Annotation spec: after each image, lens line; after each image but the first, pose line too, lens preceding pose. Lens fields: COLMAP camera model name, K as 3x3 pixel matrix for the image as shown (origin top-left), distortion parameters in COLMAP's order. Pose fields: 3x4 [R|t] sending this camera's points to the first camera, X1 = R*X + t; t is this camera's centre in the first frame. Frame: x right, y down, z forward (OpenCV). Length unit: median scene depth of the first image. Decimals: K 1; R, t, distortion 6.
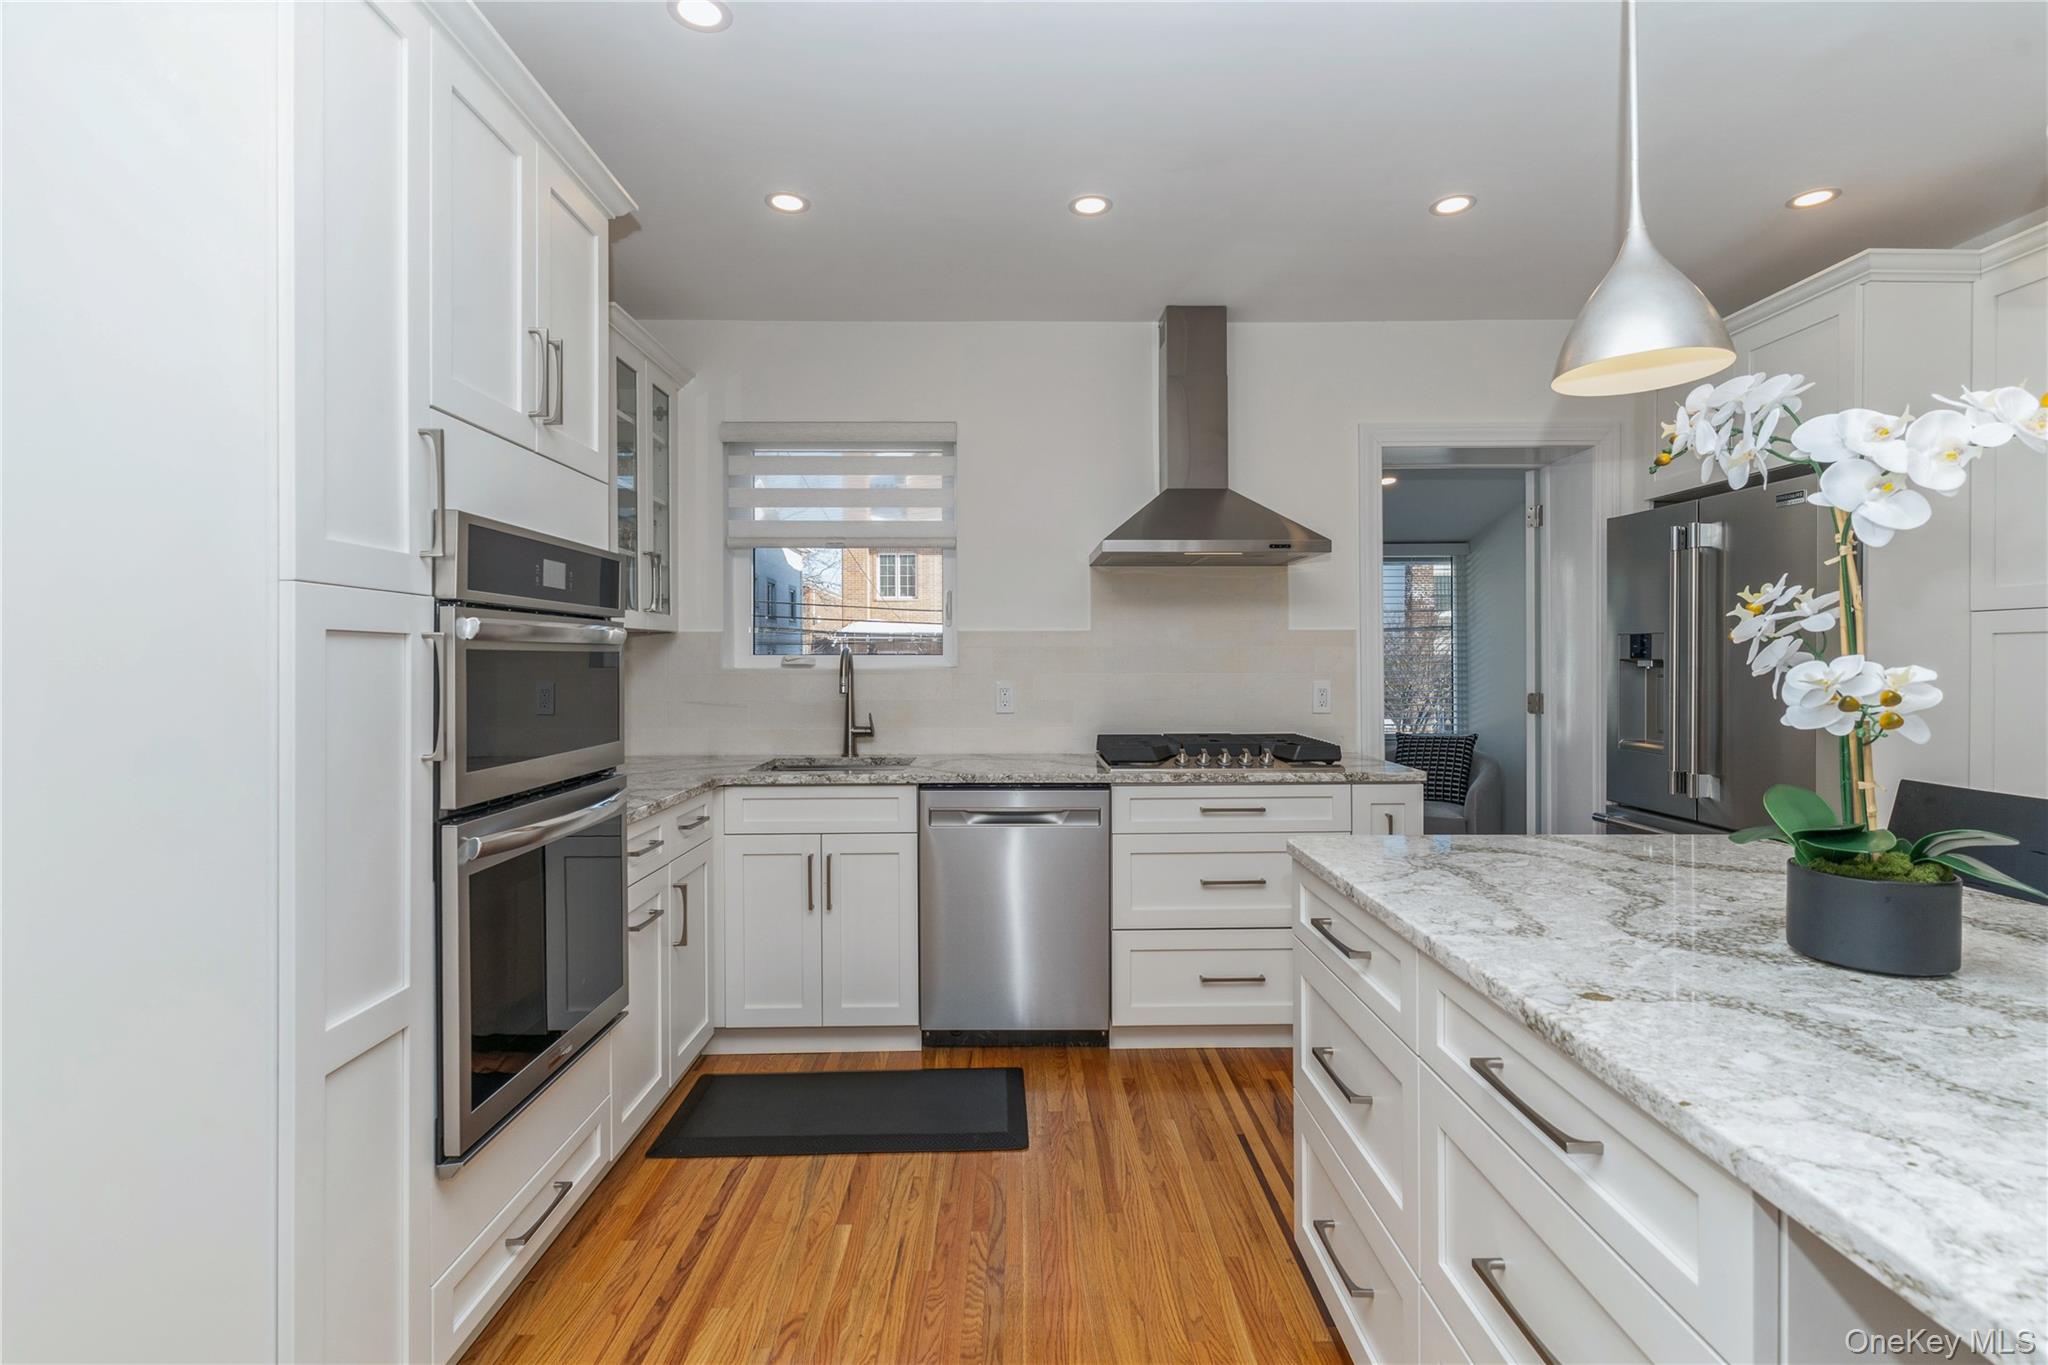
lens RADIAL K [[973.7, 0, 1022.6], [0, 973.7, 666.3], [0, 0, 1]] dist [-0.004074, -0.000897]
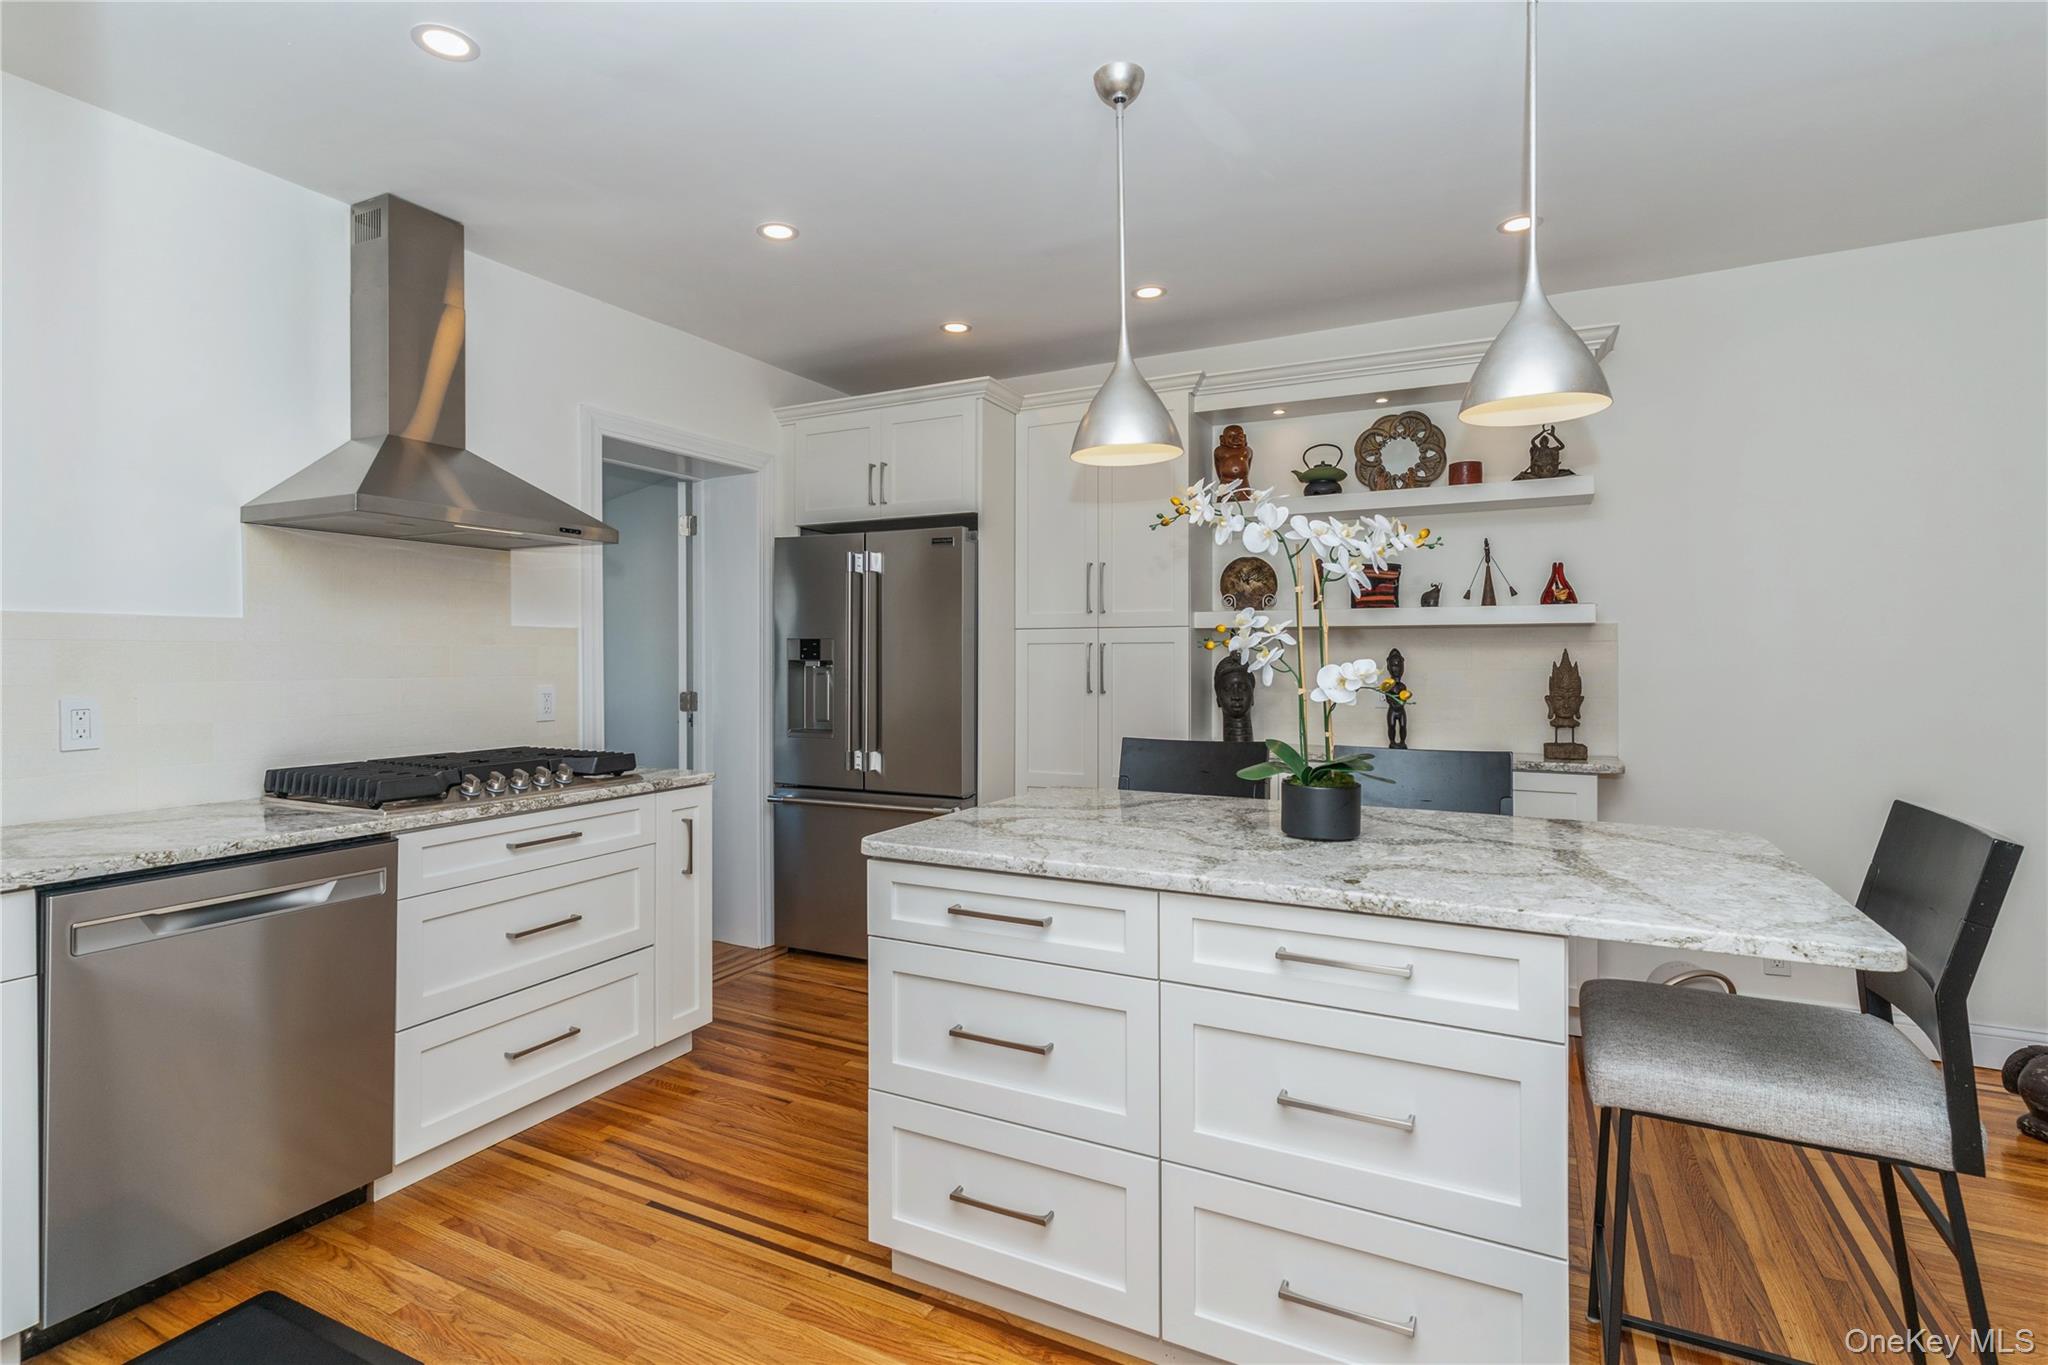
lens RADIAL K [[980.8, 0, 1017.3], [0, 980.8, 660.3], [0, 0, 1]] dist [-0.000053, -0.000160]
pose [[0.462232, 0.000283, 0.886759, -0.344593], [0.004531, 0.999986, -0.002680, -0.003394], [-0.886747, 0.005257, 0.462224, 0.248842]]
